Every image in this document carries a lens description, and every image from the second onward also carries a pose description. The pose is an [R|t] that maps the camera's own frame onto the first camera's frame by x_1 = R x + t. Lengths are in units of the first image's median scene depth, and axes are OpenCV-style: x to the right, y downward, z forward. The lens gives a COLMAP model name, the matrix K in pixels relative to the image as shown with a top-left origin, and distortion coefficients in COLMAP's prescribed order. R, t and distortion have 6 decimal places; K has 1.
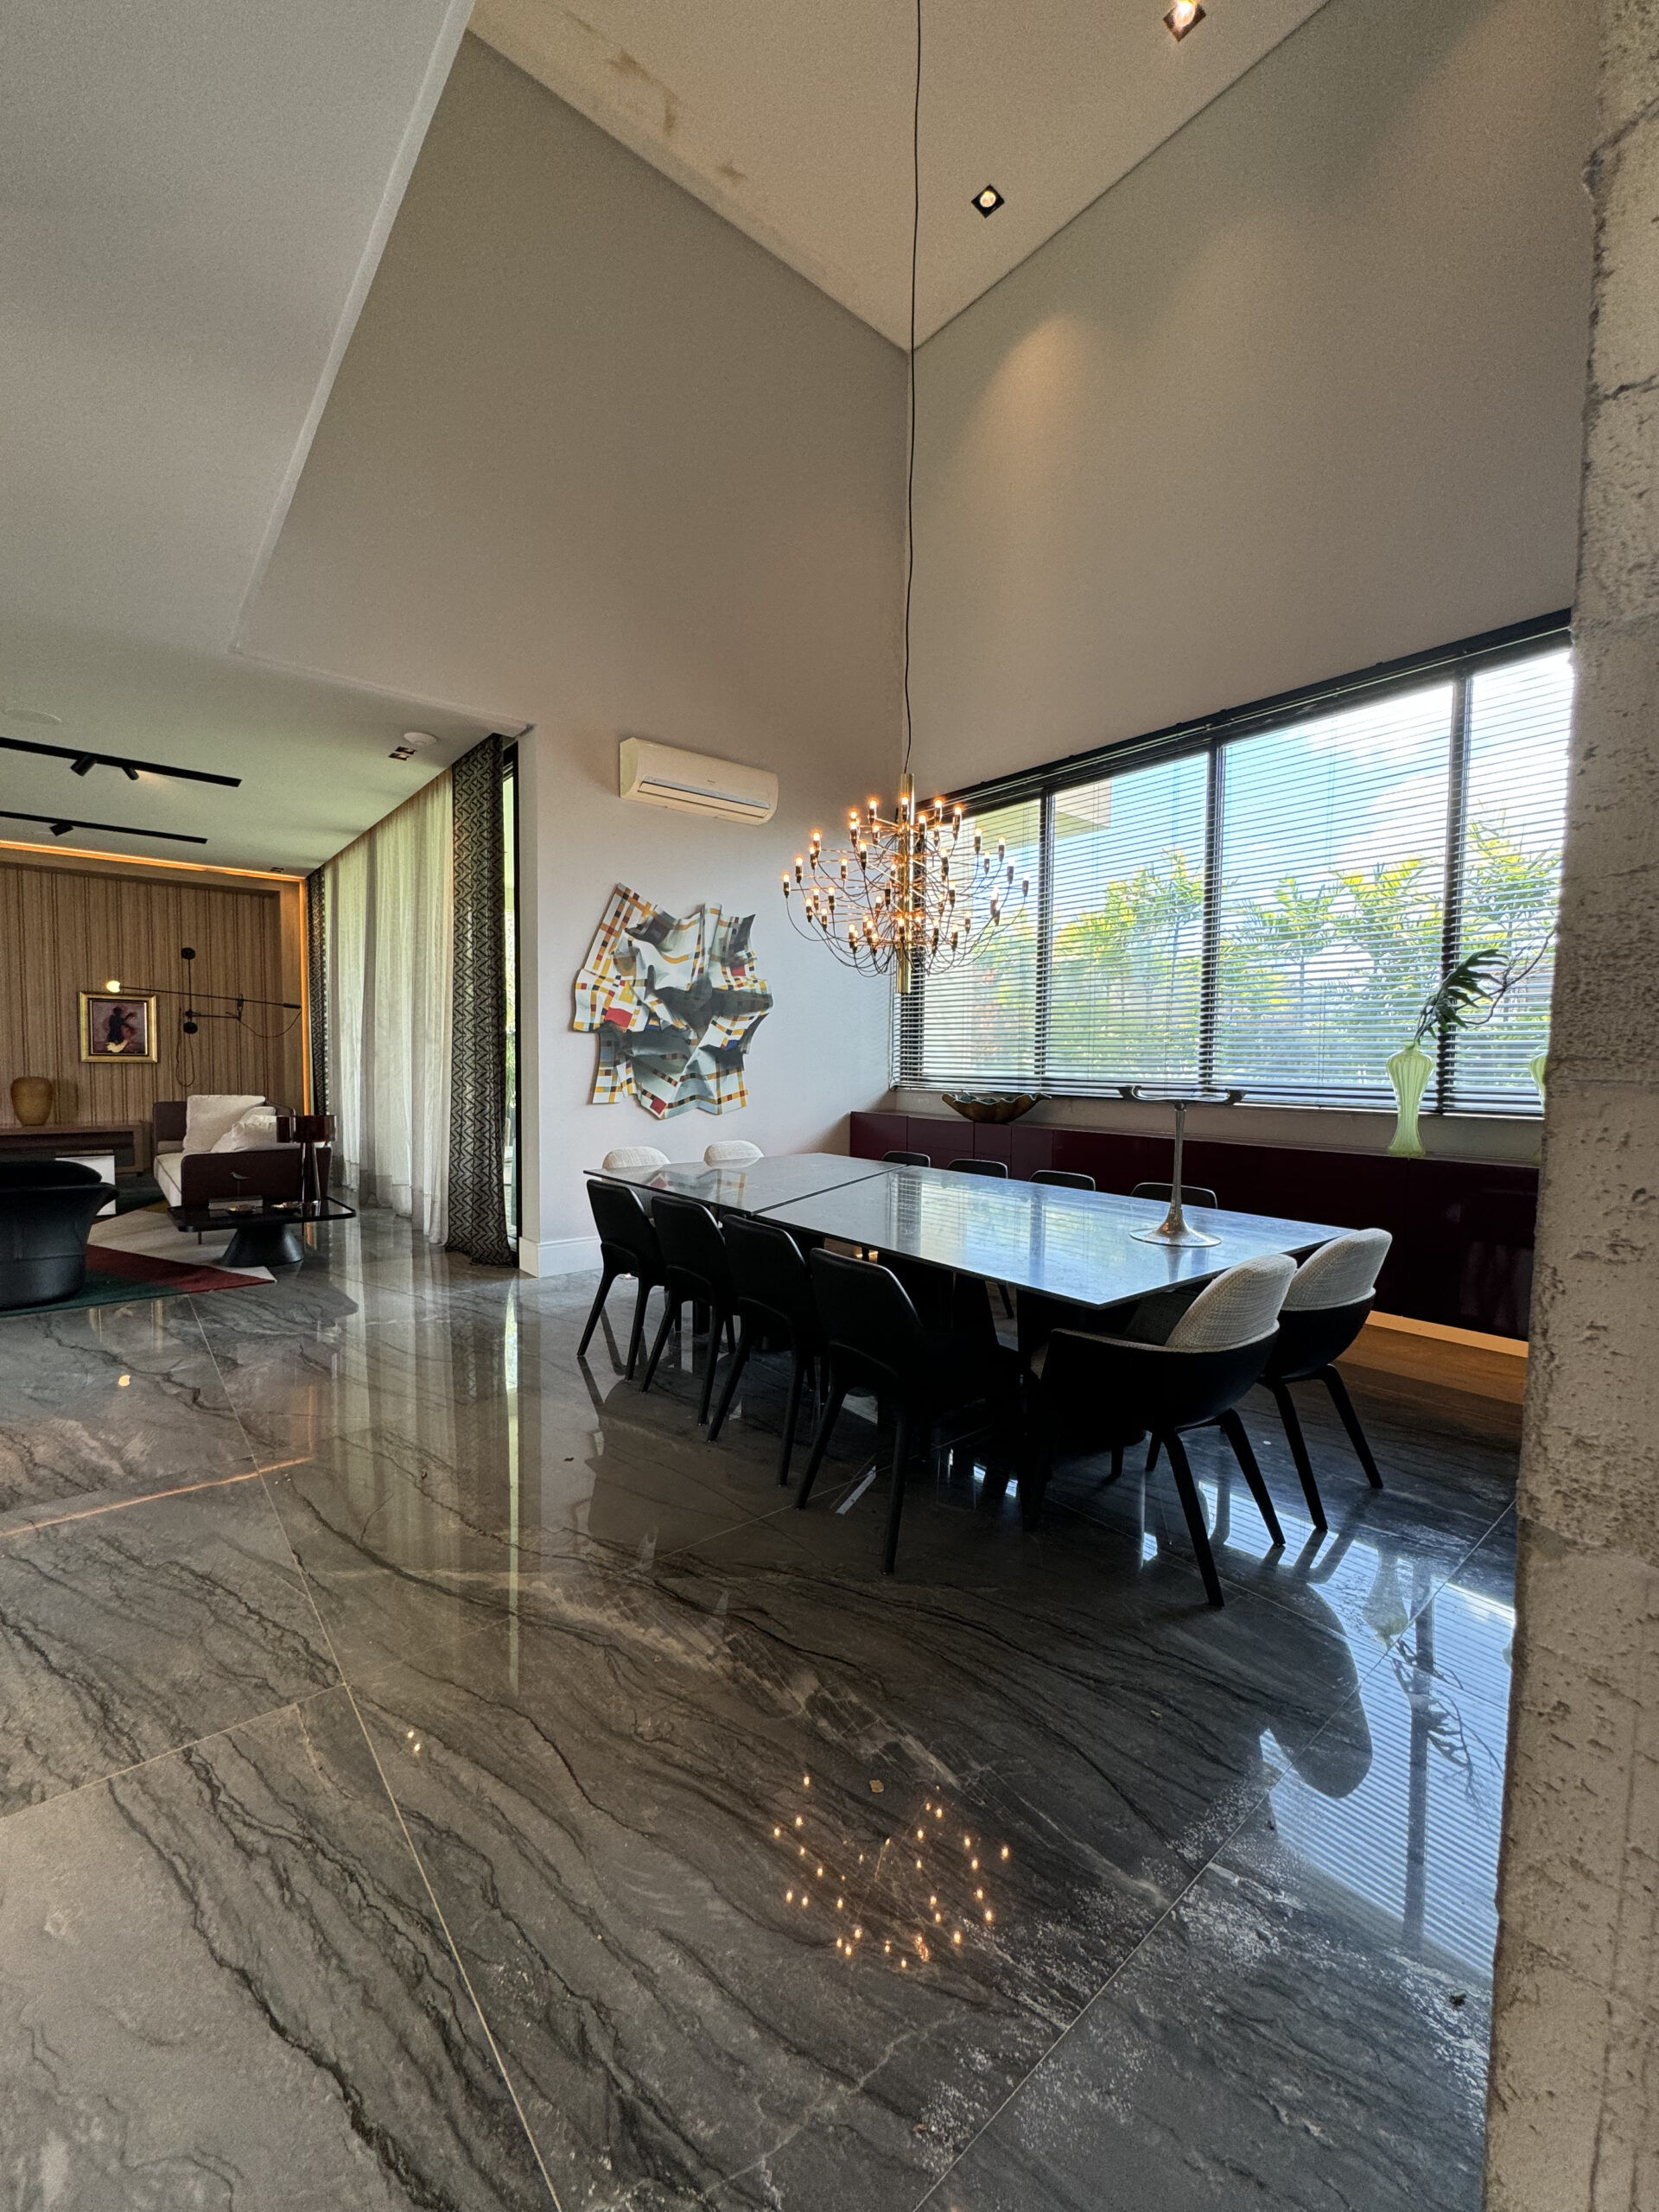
lens RADIAL K [[885.4, 0, 833.8], [0, 885.4, 1107.1], [0, 0, 1]] dist [-0.001907, 0.001154]
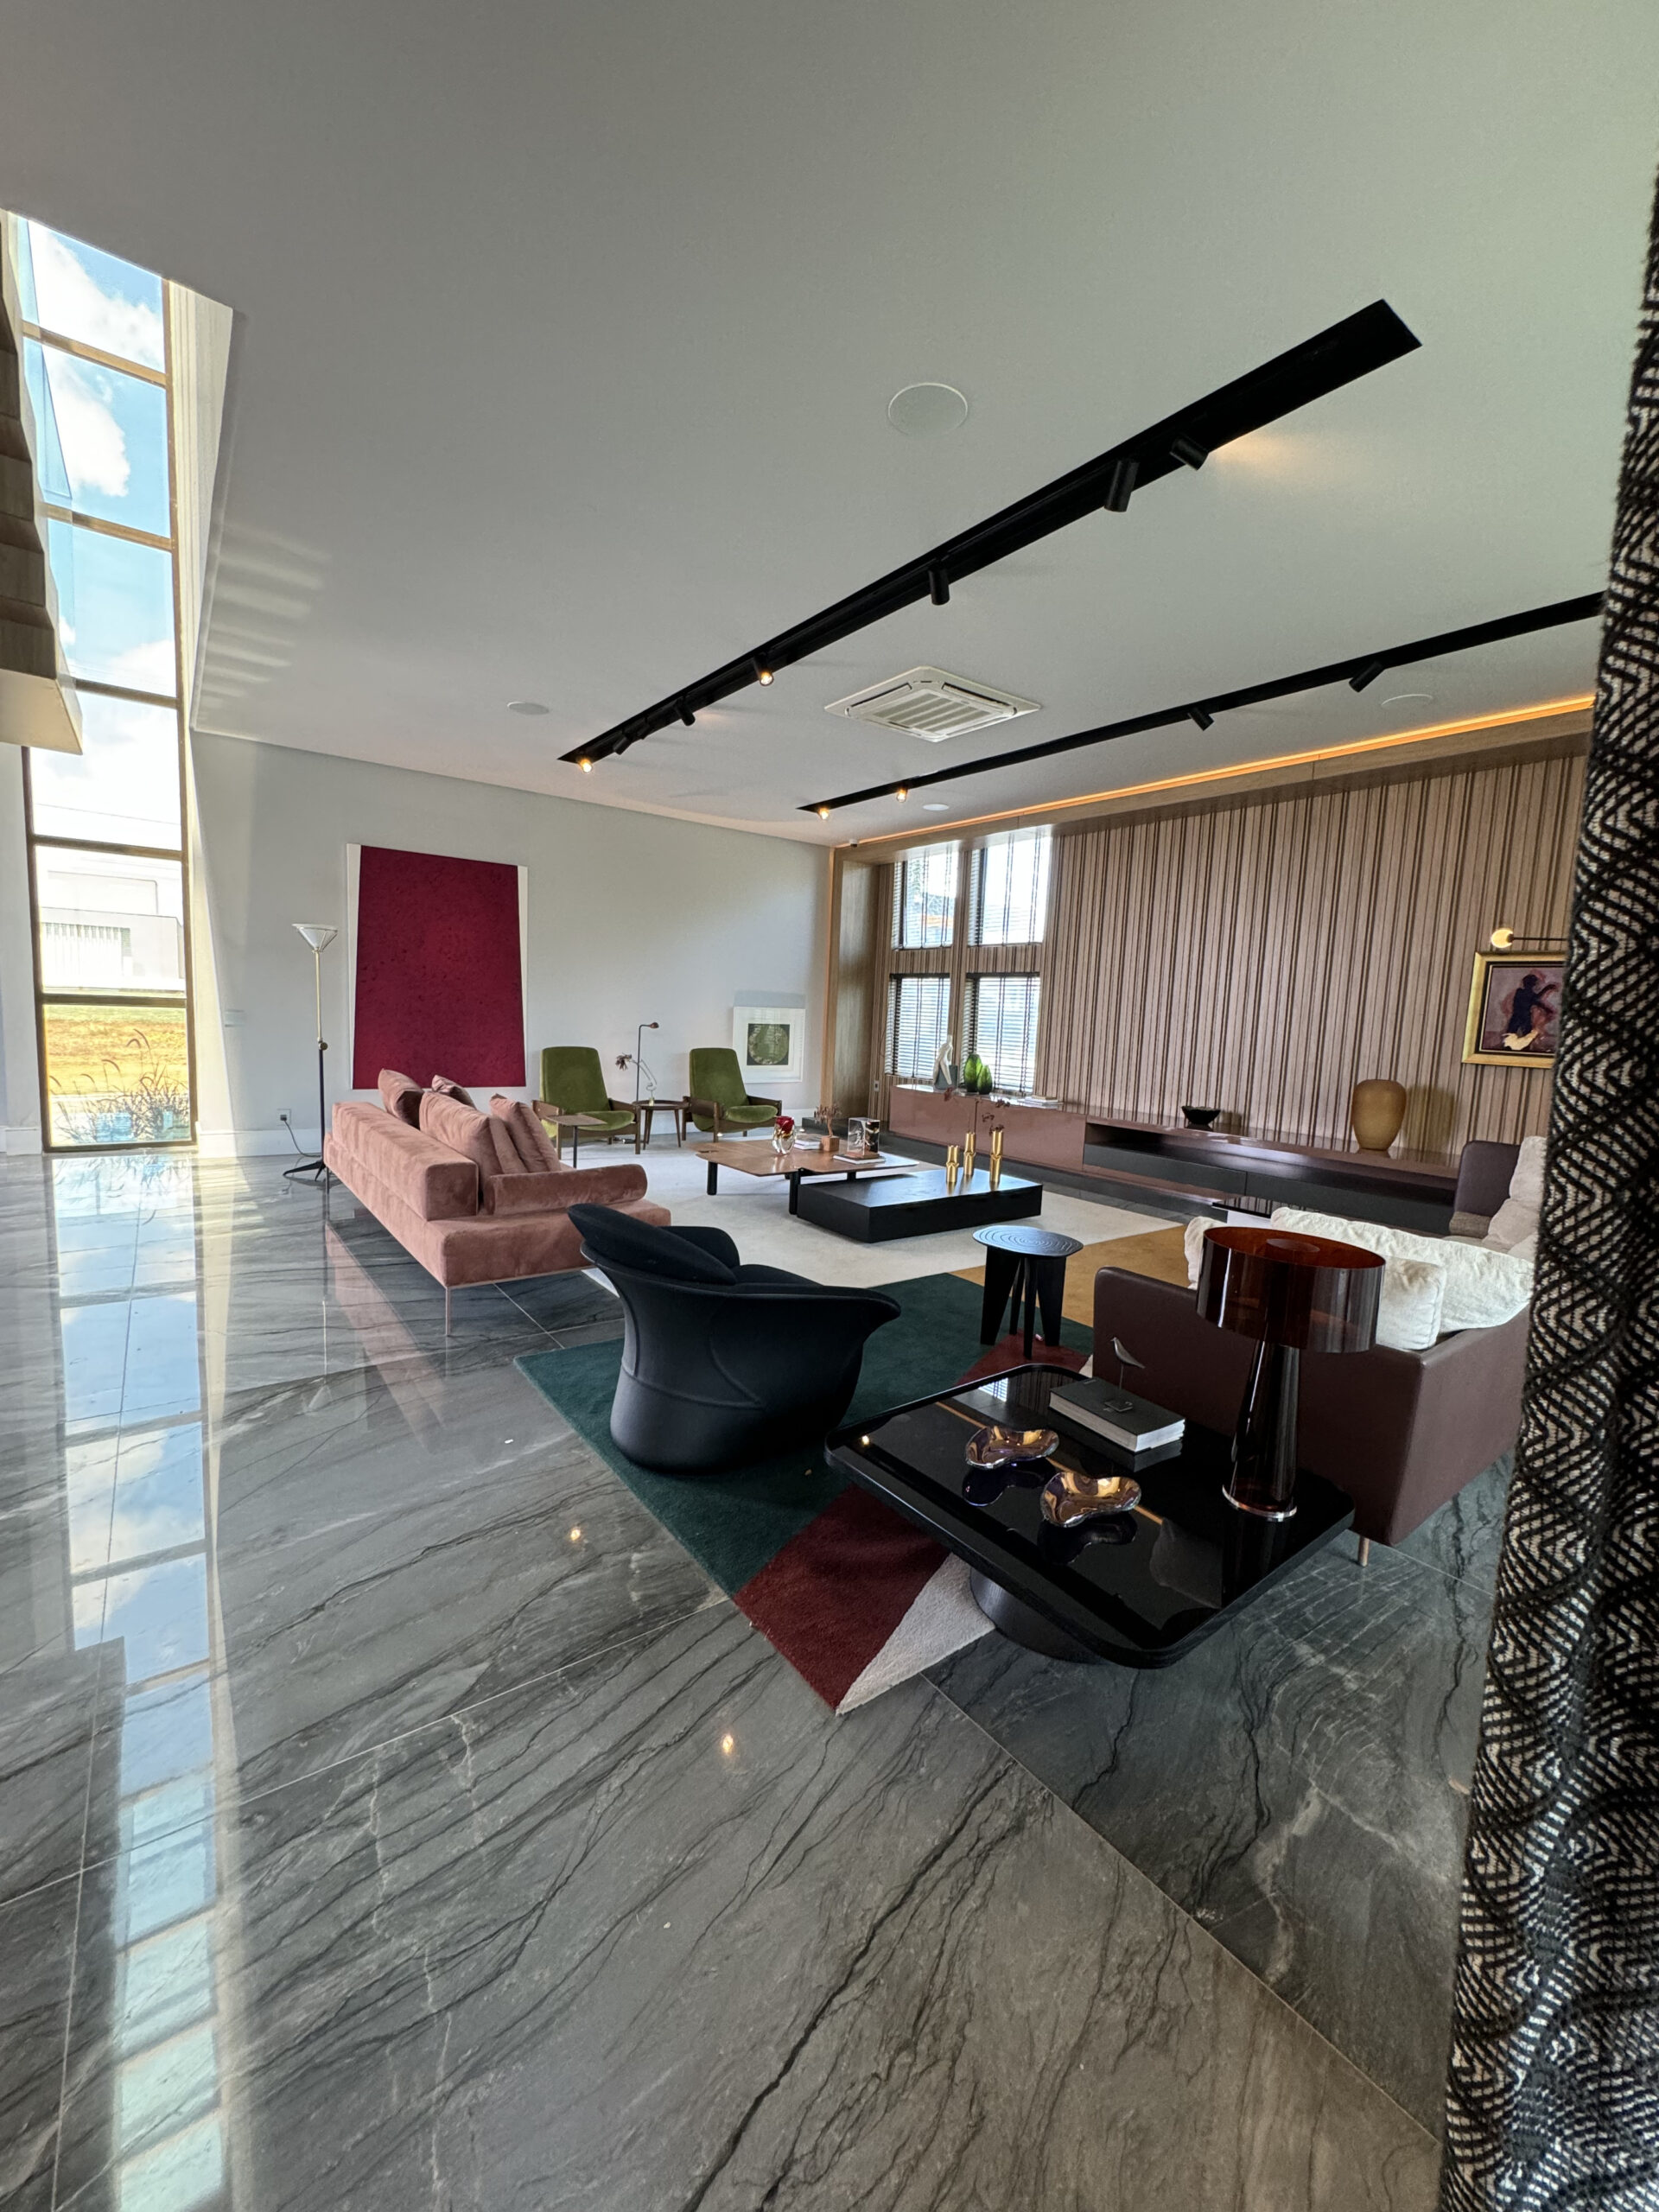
lens RADIAL K [[885.4, 0, 819.5], [0, 885.4, 1099.9], [0, 0, 1]] dist [-0.001907, 0.001154]
pose [[-0.074101, 0.090423, -0.993143, -0.287759], [-0.097793, 0.990422, 0.097472, -0.064719], [0.992444, 0.104345, -0.064549, 0.904012]]
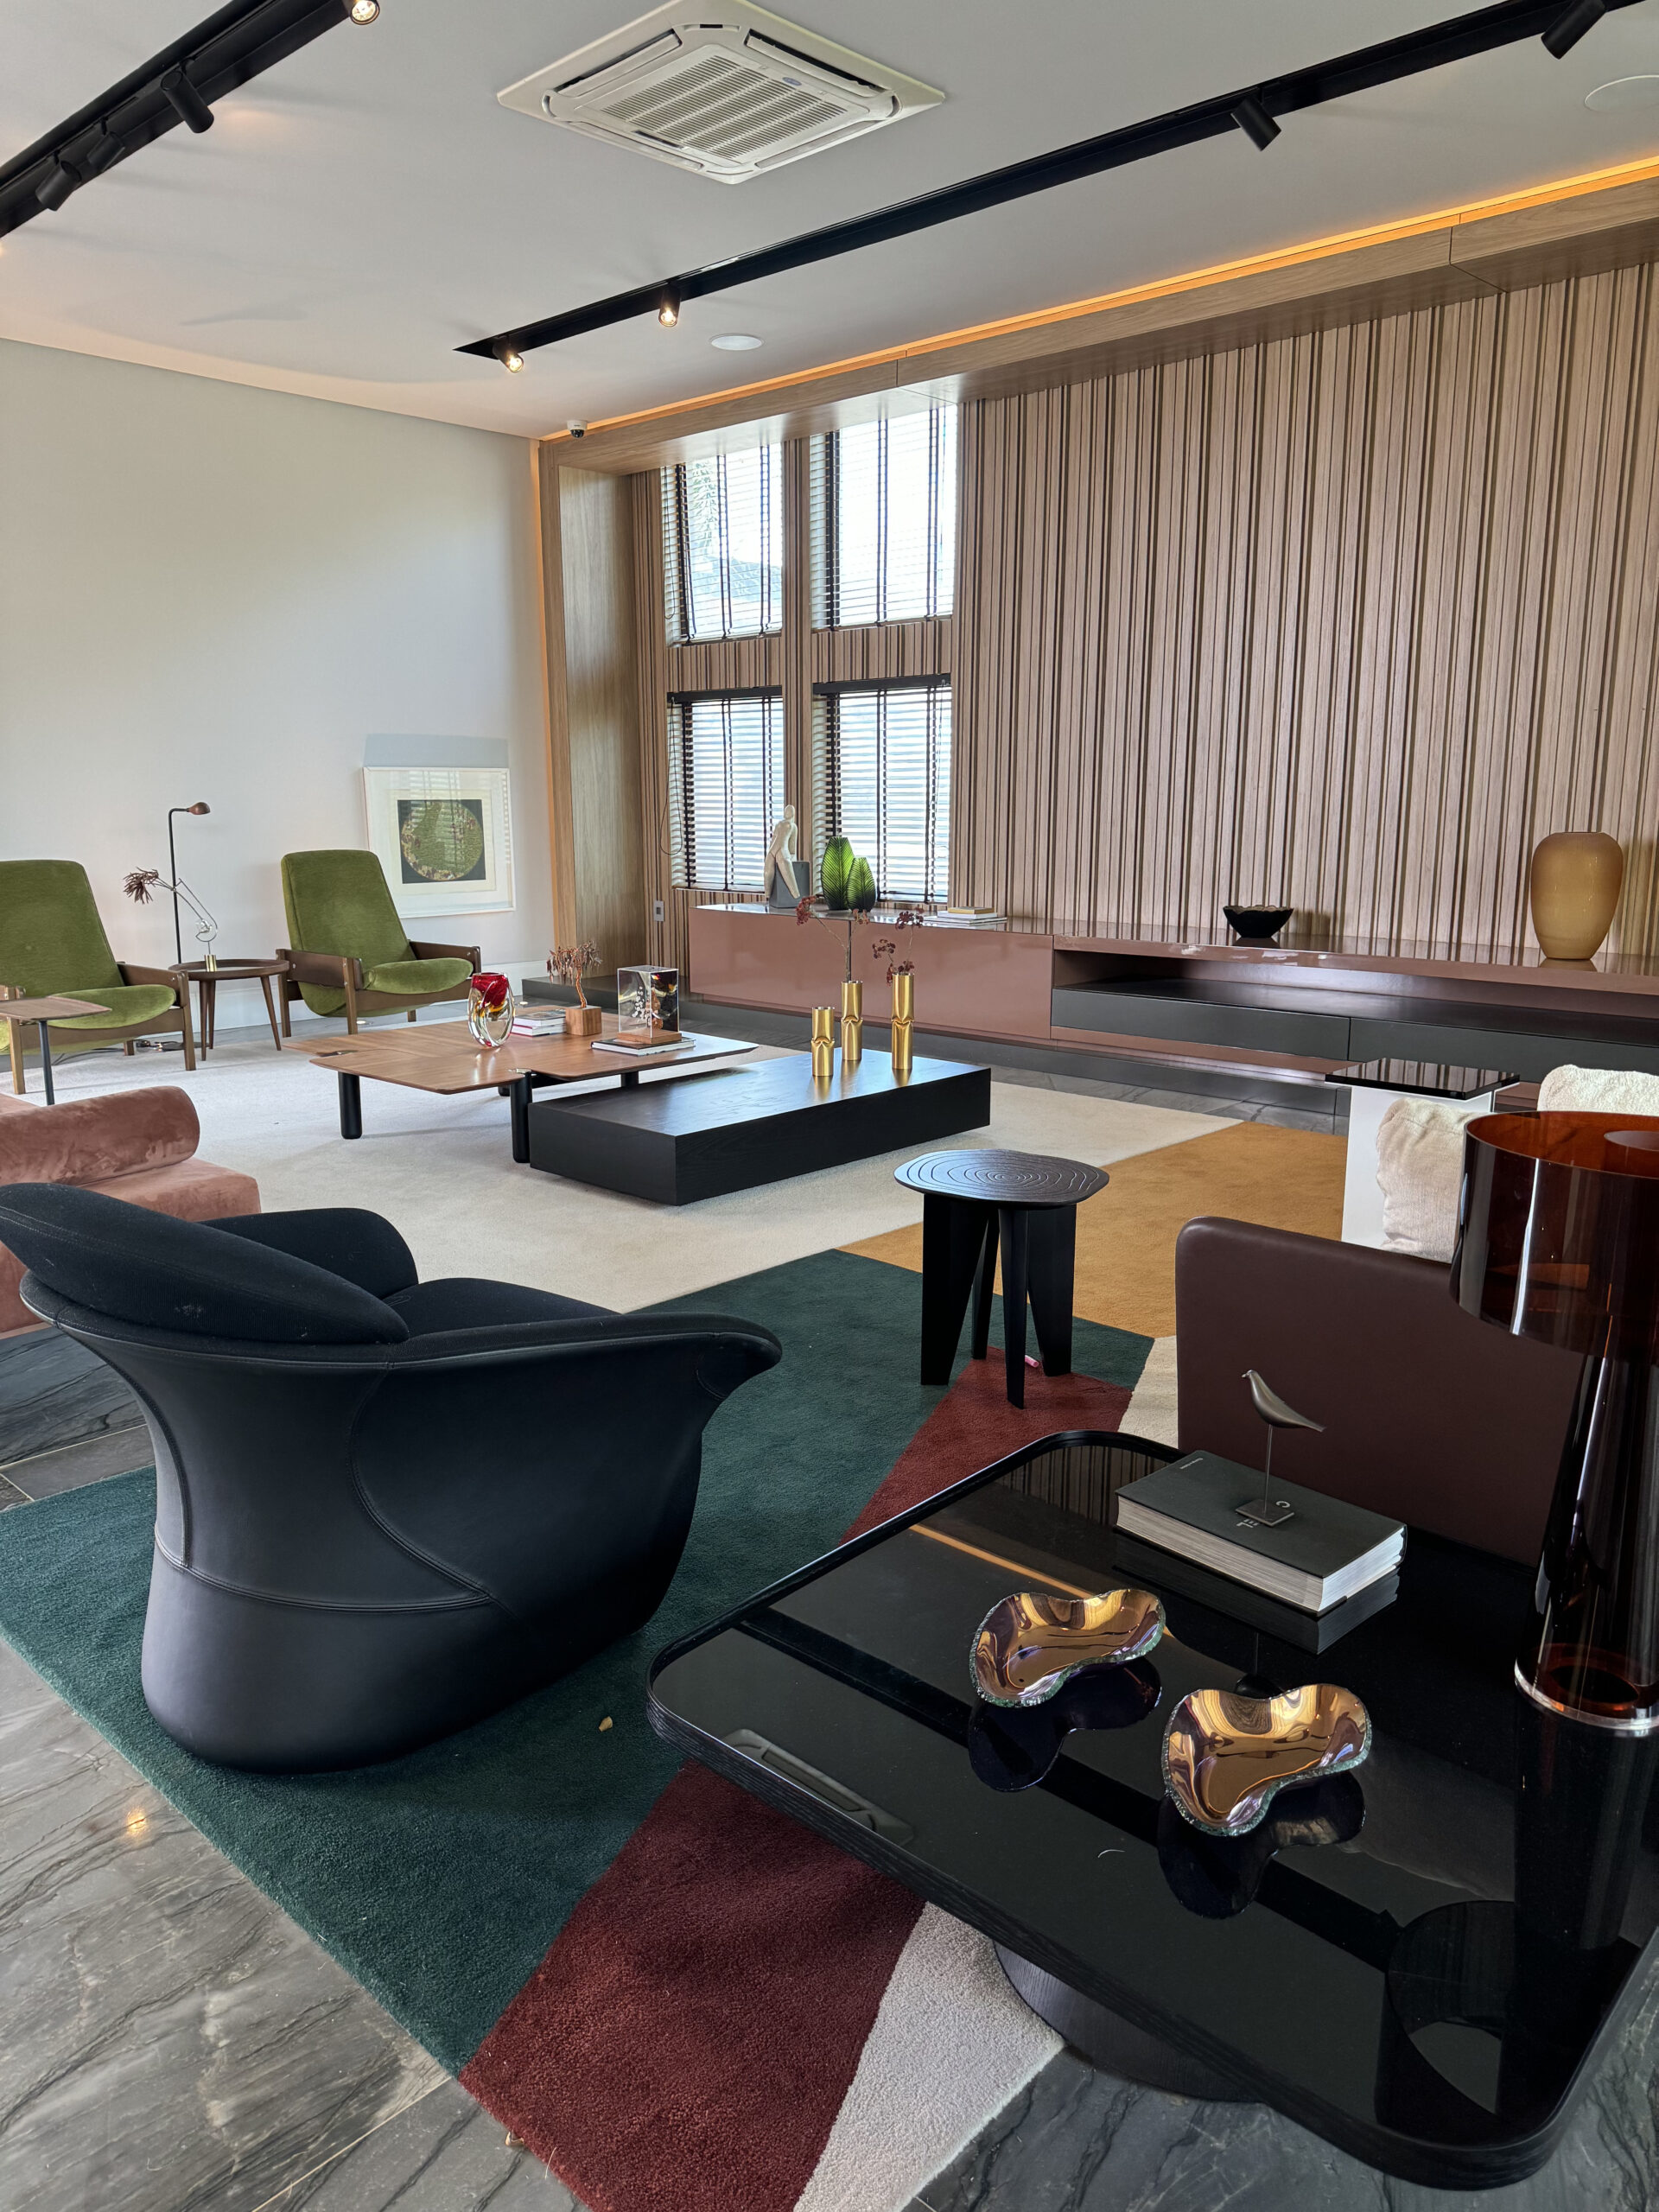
lens RADIAL K [[1537.4, 0, 820.7], [0, 1537.4, 1111.2], [0, 0, 1]] dist [0.044654, -0.043982]
pose [[0.105459, 0.194365, -0.975244, -0.401008], [-0.051351, 0.980469, 0.189853, -0.040299], [0.993097, 0.030058, 0.113380, 0.892066]]
